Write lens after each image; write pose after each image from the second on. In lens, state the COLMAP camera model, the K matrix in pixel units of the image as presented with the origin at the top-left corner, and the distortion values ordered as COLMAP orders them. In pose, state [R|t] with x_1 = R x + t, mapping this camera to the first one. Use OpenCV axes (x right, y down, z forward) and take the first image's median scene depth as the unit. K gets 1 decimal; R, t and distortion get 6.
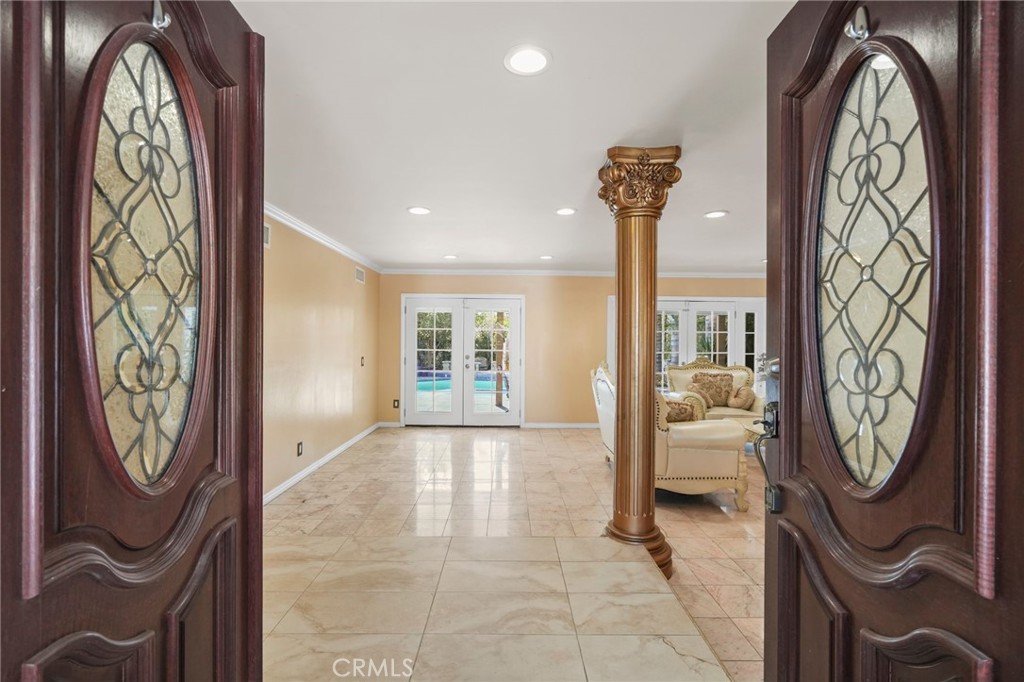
lens RADIAL K [[470.6, 0, 512.0], [0, 470.6, 341.0], [0, 0, 1]] dist [-0.003814, 0.000206]
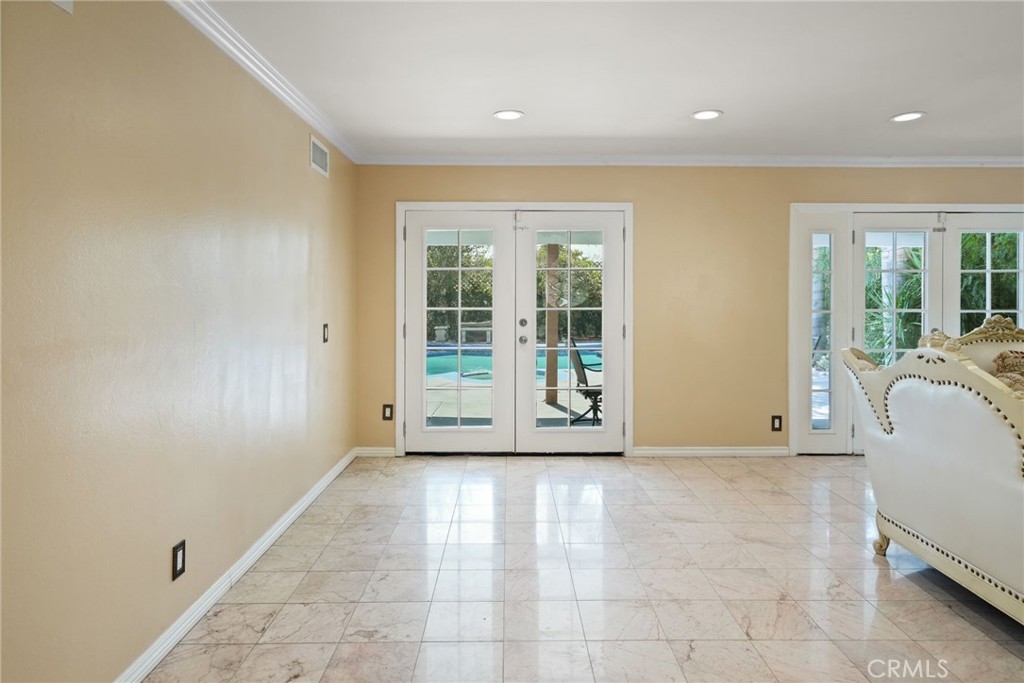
lens RADIAL K [[625.8, 0, 513.3], [0, 625.8, 291.8], [0, 0, 1]] dist [-0.000113, 0.000609]
pose [[0.999961, -0.007690, 0.004252, -0.109644], [0.007723, 0.999941, -0.007704, 0.005772], [-0.004193, 0.007736, 0.999961, 0.303591]]
